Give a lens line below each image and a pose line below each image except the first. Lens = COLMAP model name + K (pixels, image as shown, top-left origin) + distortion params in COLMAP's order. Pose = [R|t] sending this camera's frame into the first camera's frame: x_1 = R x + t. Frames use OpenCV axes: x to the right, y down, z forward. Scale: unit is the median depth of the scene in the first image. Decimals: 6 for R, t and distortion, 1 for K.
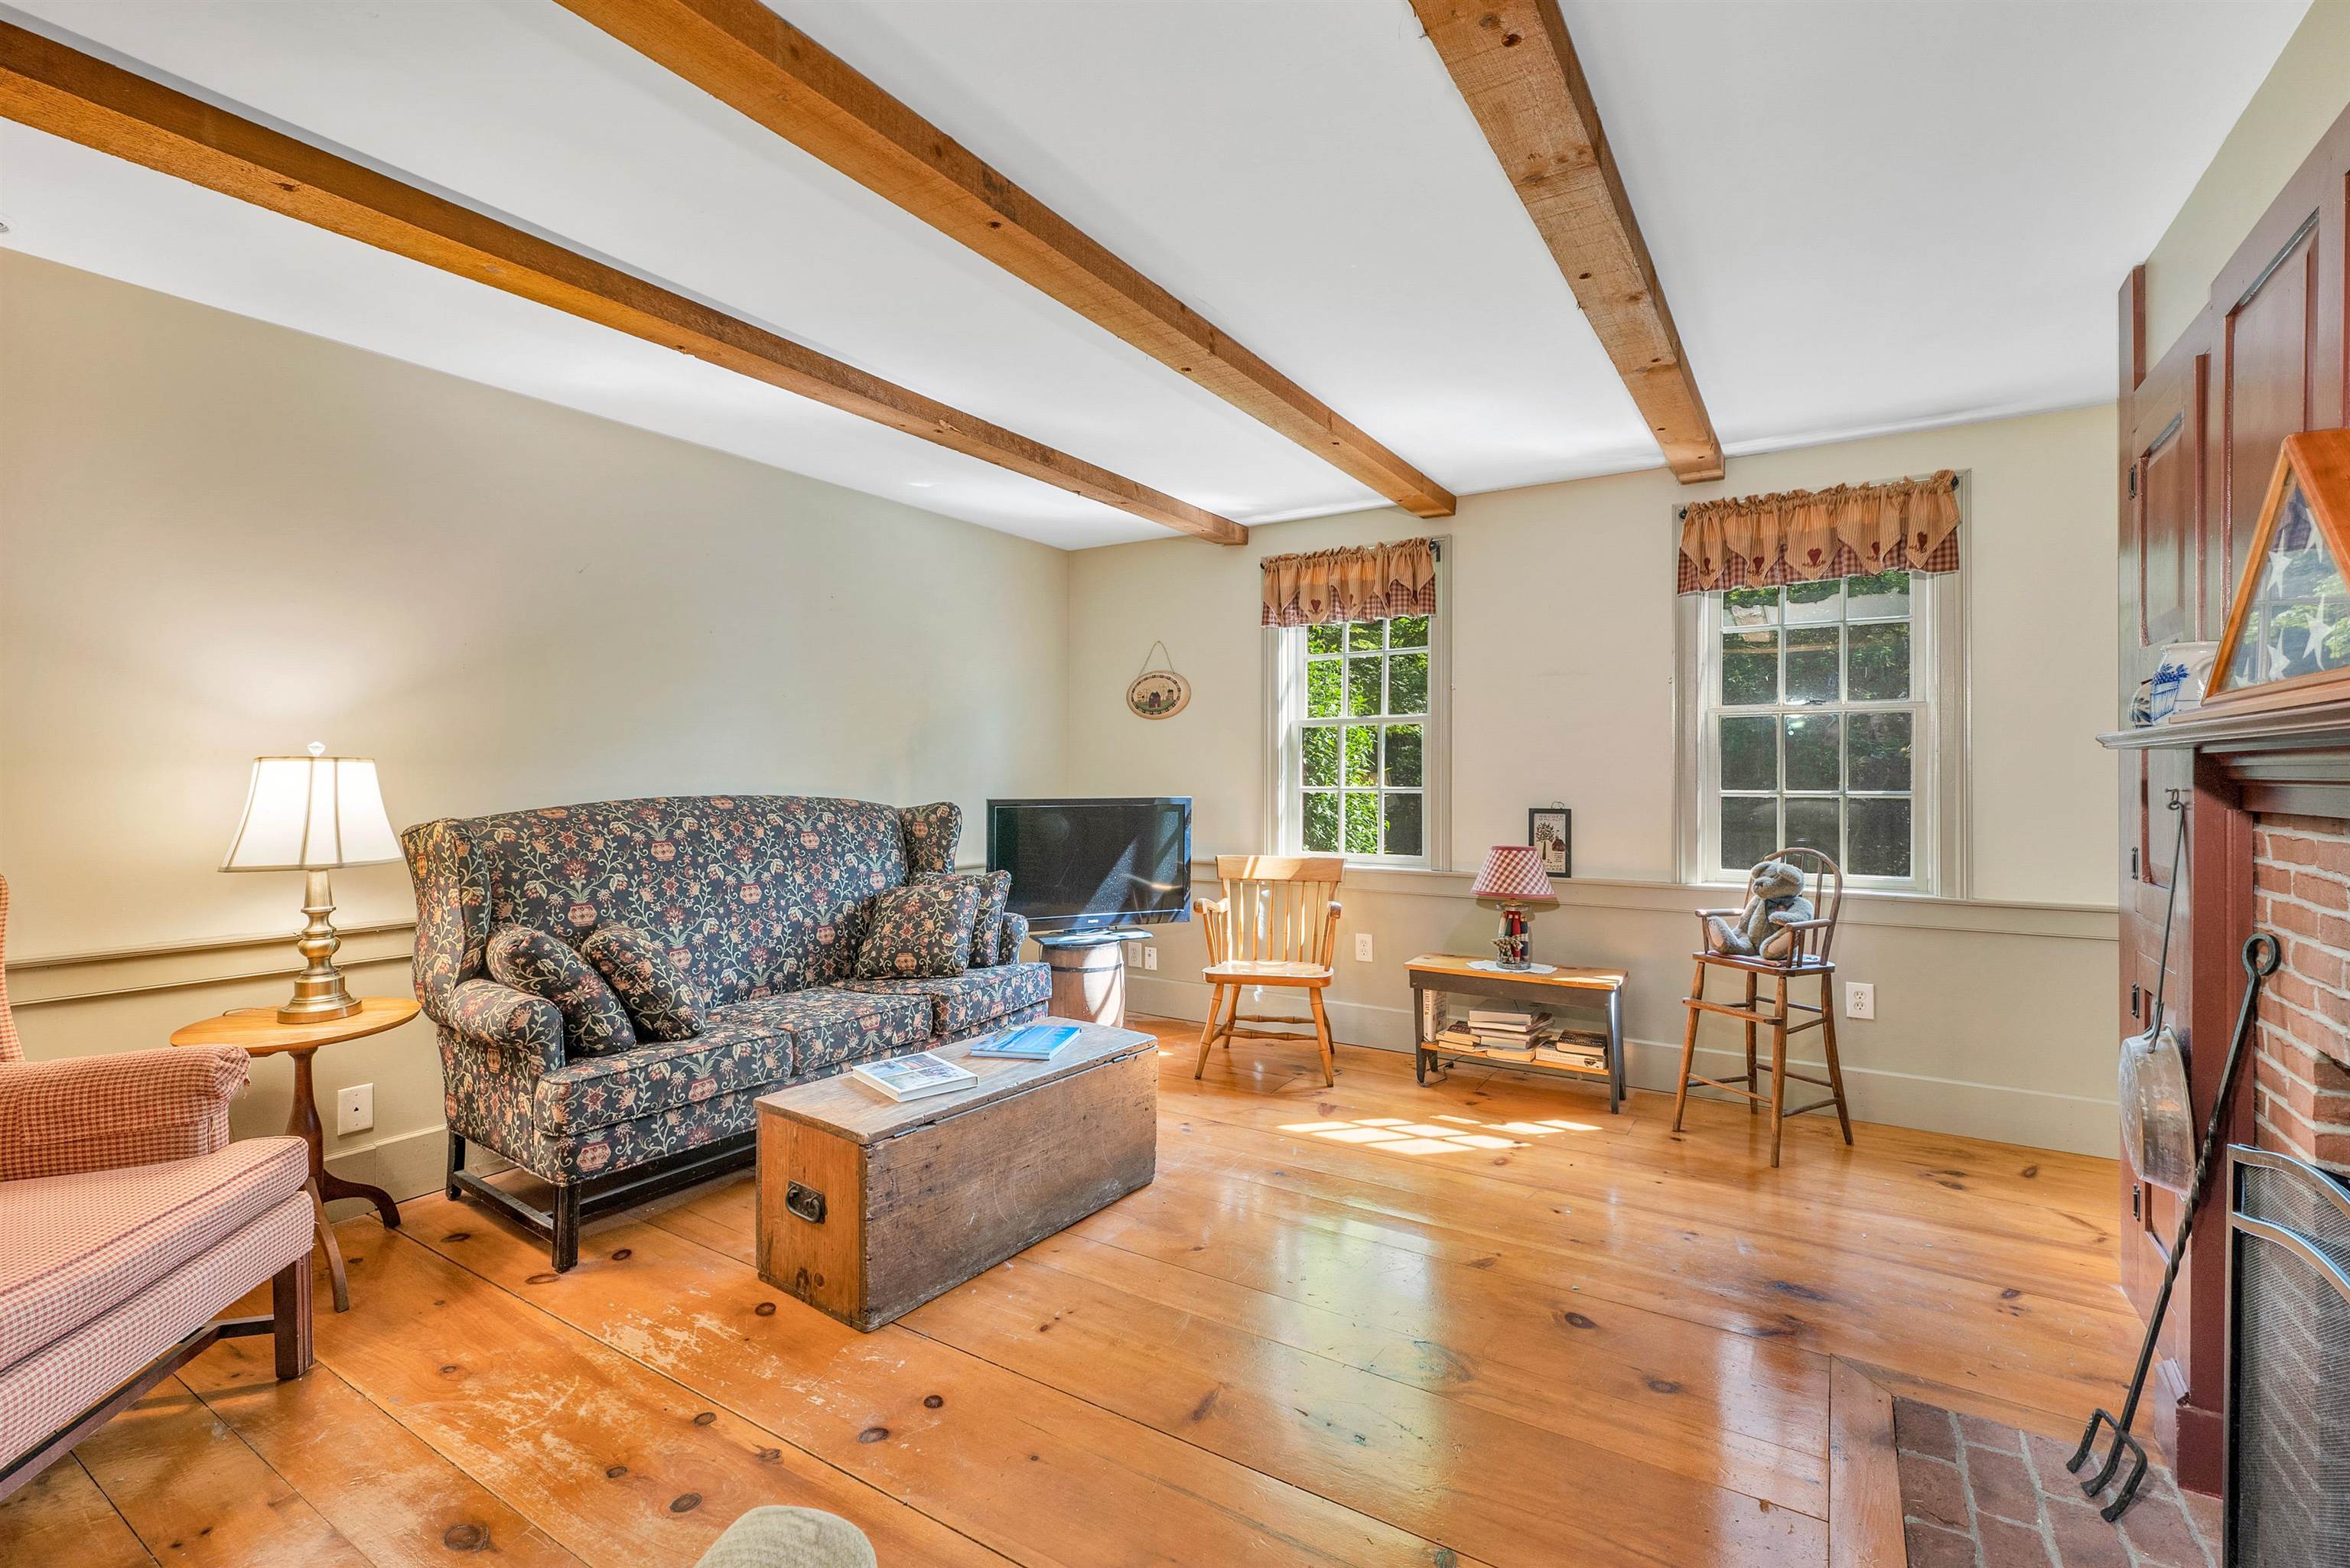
lens RADIAL K [[1014.8, 0, 1181.7], [0, 1014.8, 762.1], [0, 0, 1]] dist [0.002988, -0.000260]
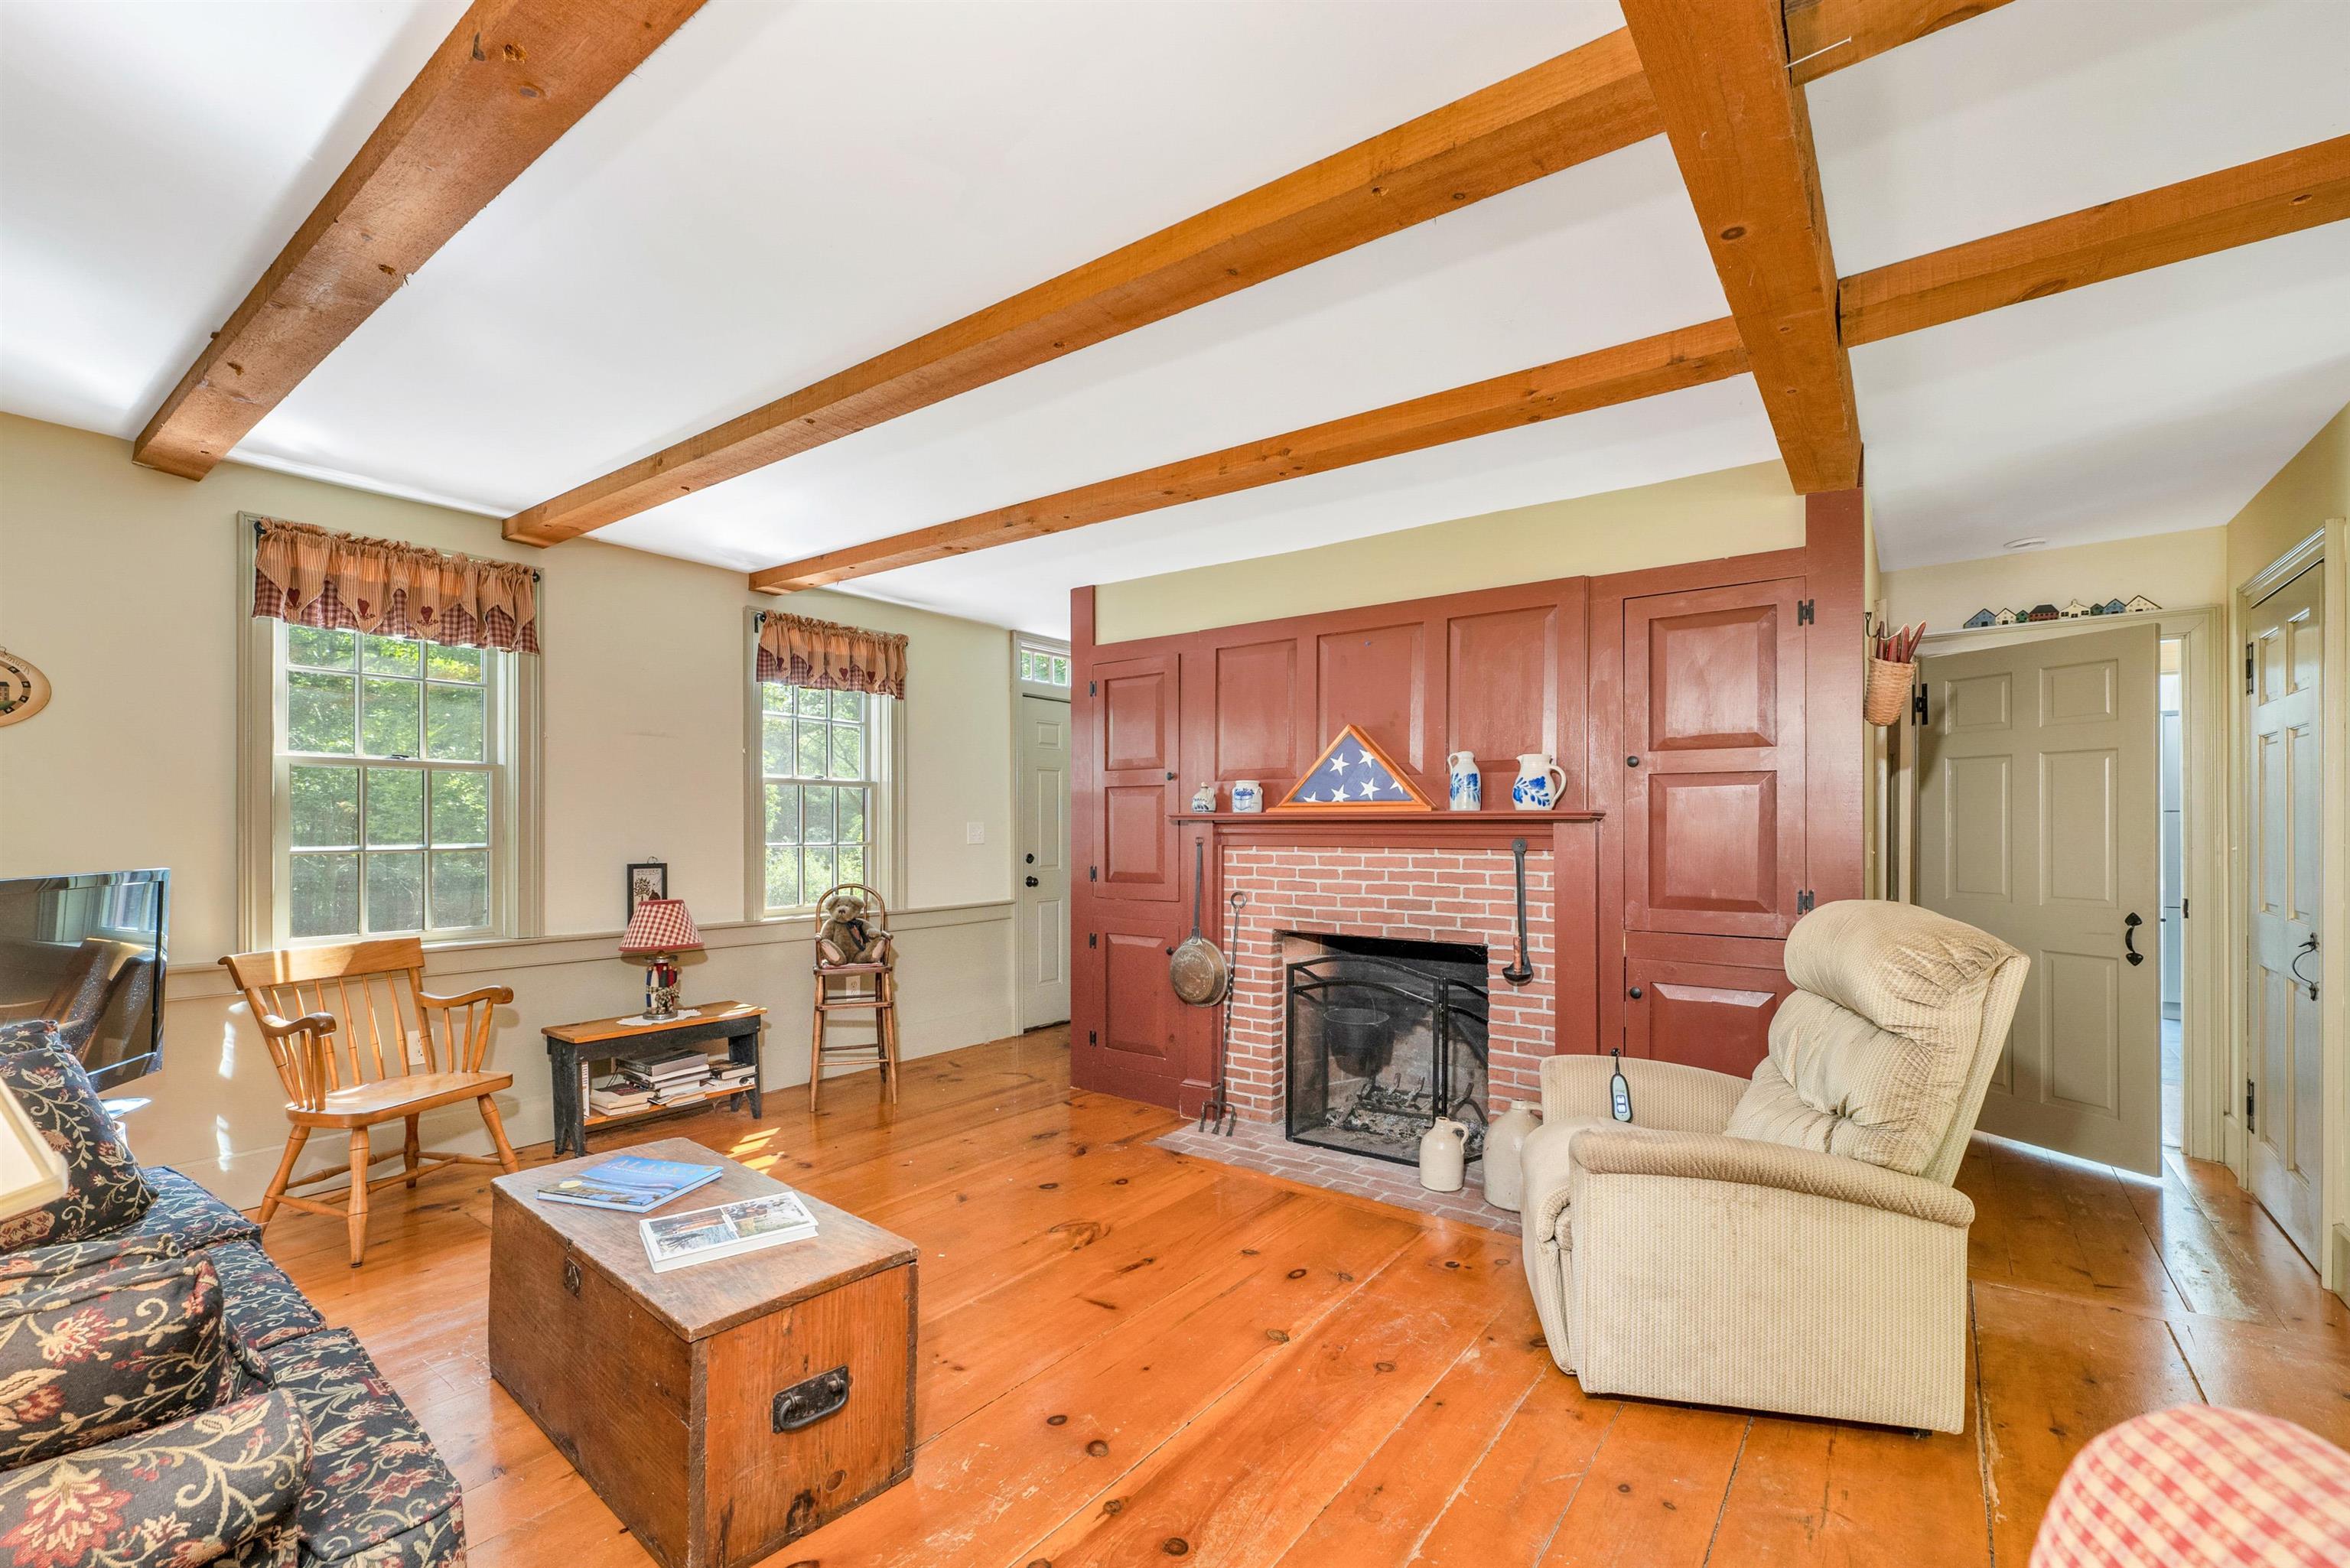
lens RADIAL K [[1014.8, 0, 1154.6], [0, 1014.8, 799.4], [0, 0, 1]] dist [0.002988, -0.000260]
pose [[0.104802, 0.026898, 0.994129, -0.717472], [-0.011839, 0.999597, -0.025798, 0.001073], [-0.994423, -0.009066, 0.105078, 0.432169]]
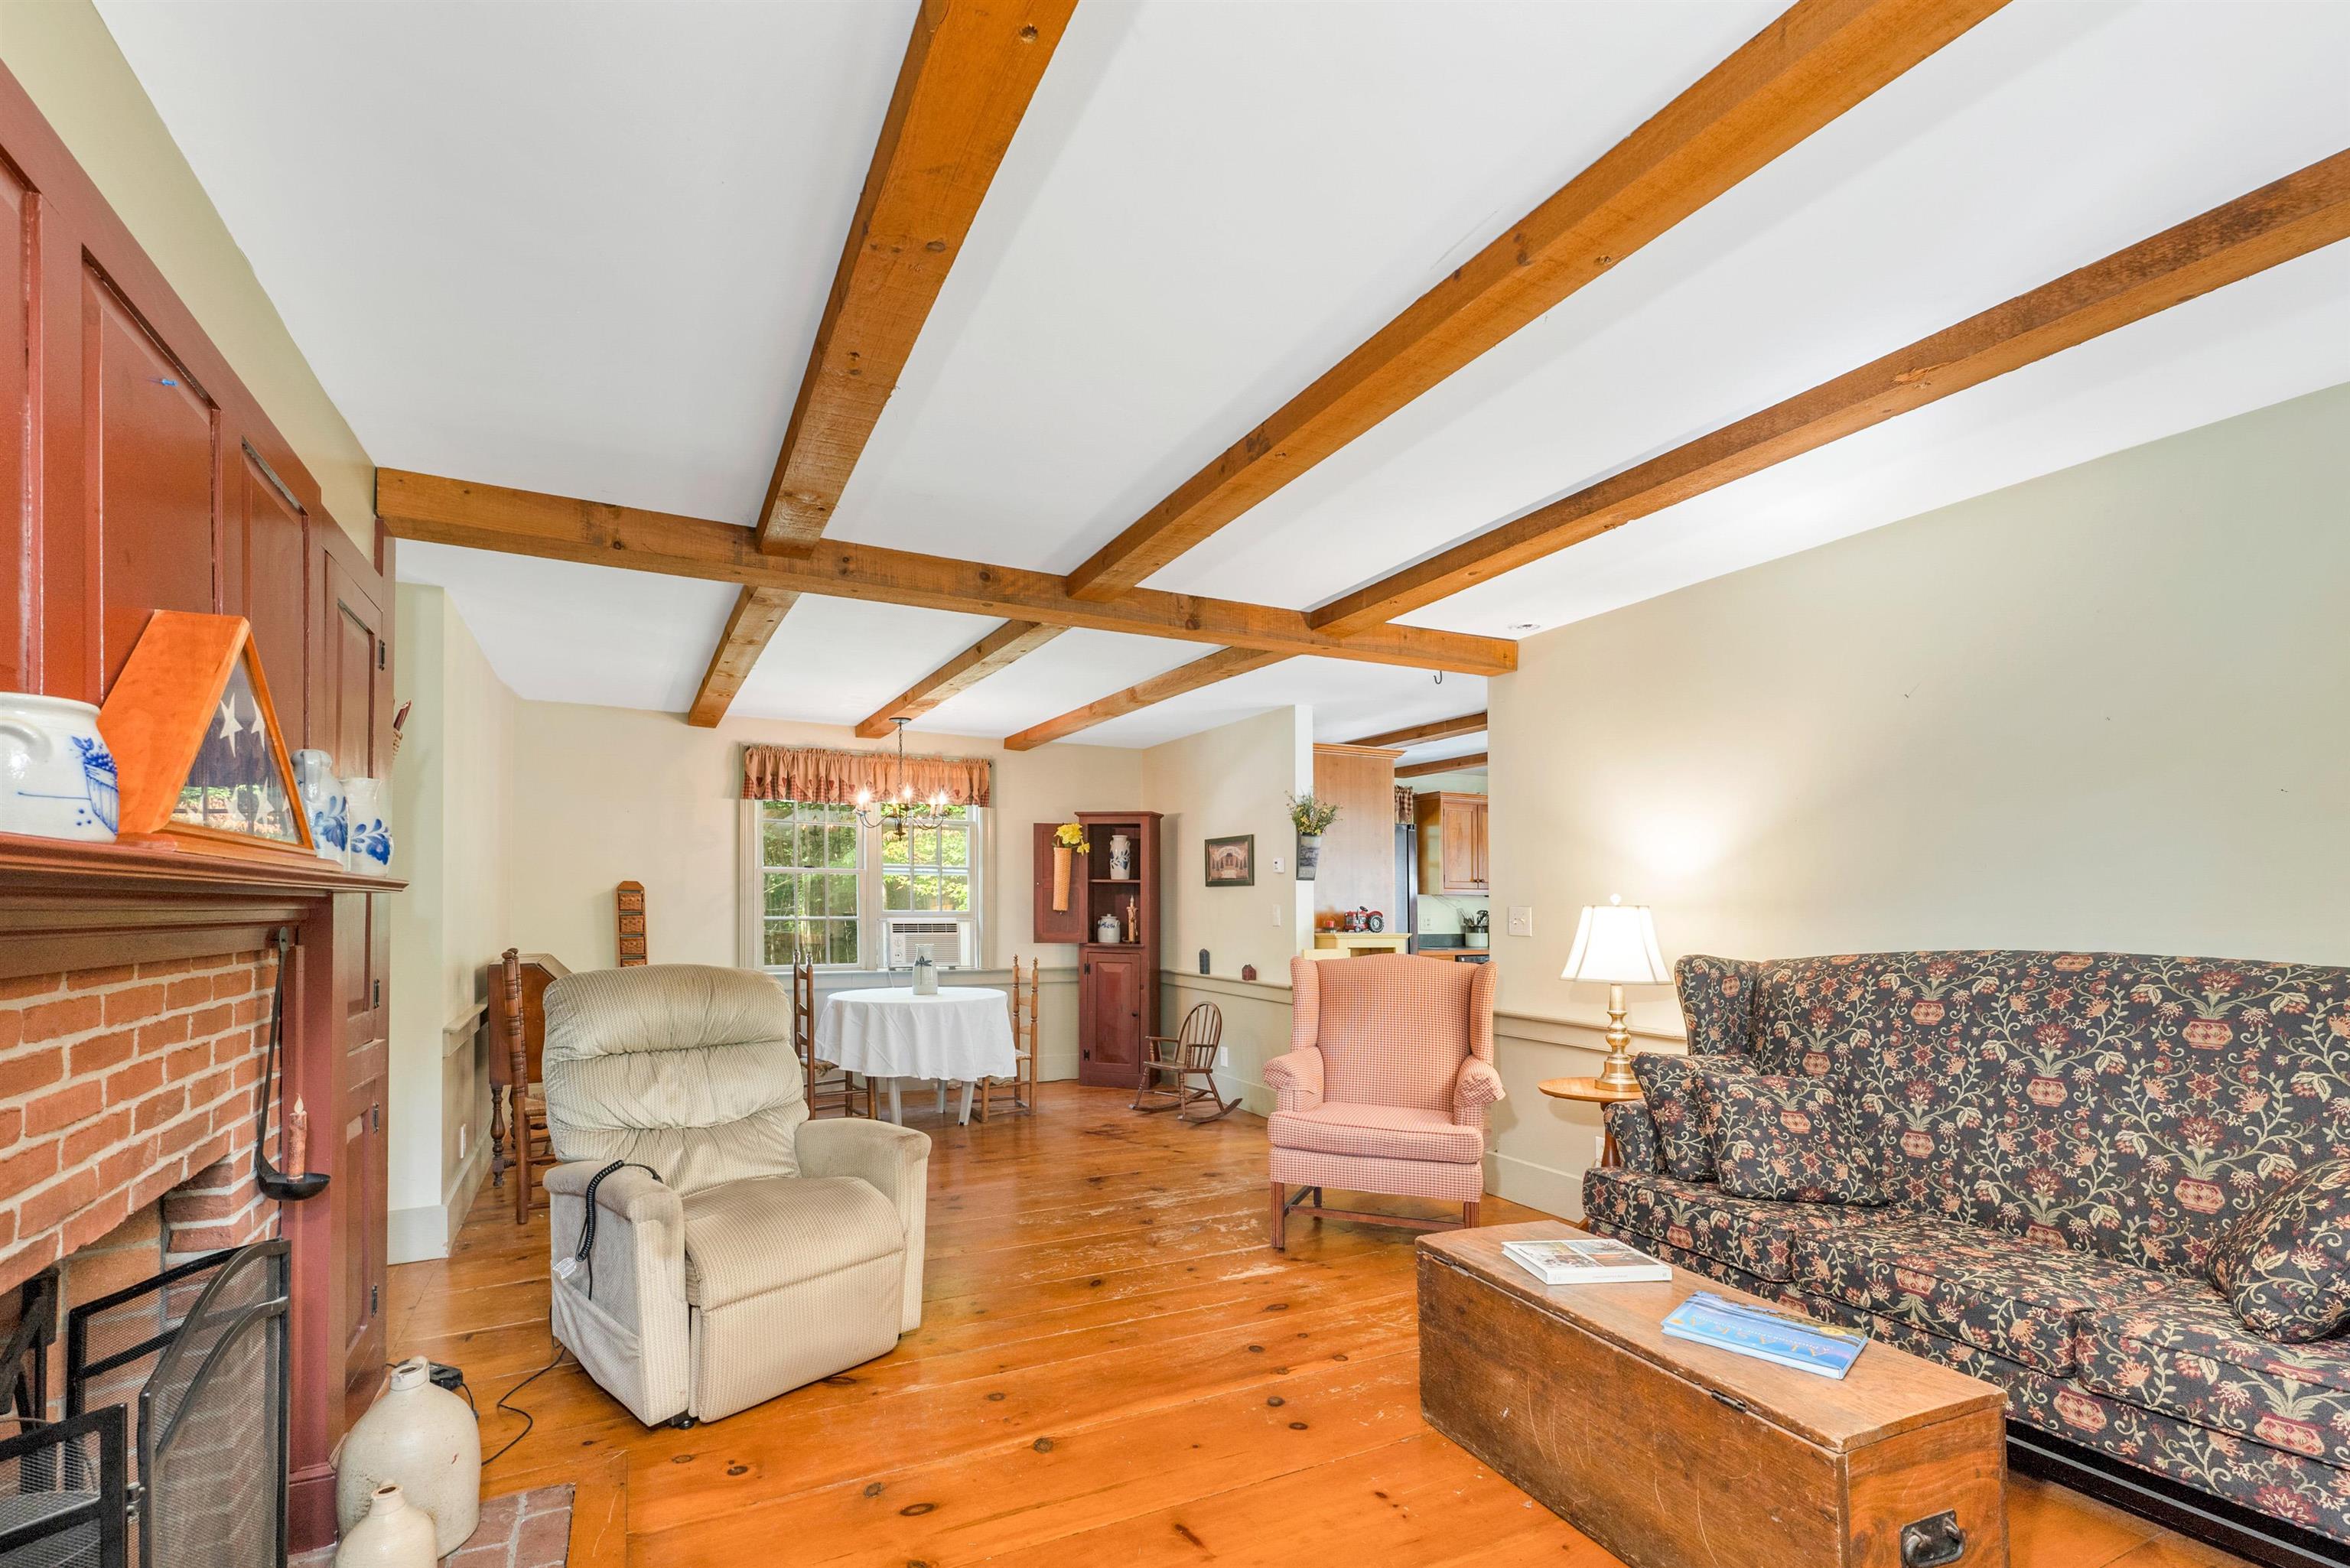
lens RADIAL K [[1014.8, 0, 1095.5], [0, 1014.8, 901.4], [0, 0, 1]] dist [0.002988, -0.000260]
pose [[-0.542448, -0.009760, -0.840033, 0.507729], [0.001737, 0.999917, -0.012740, 0.005260], [0.840088, -0.008370, -0.542386, 0.800174]]
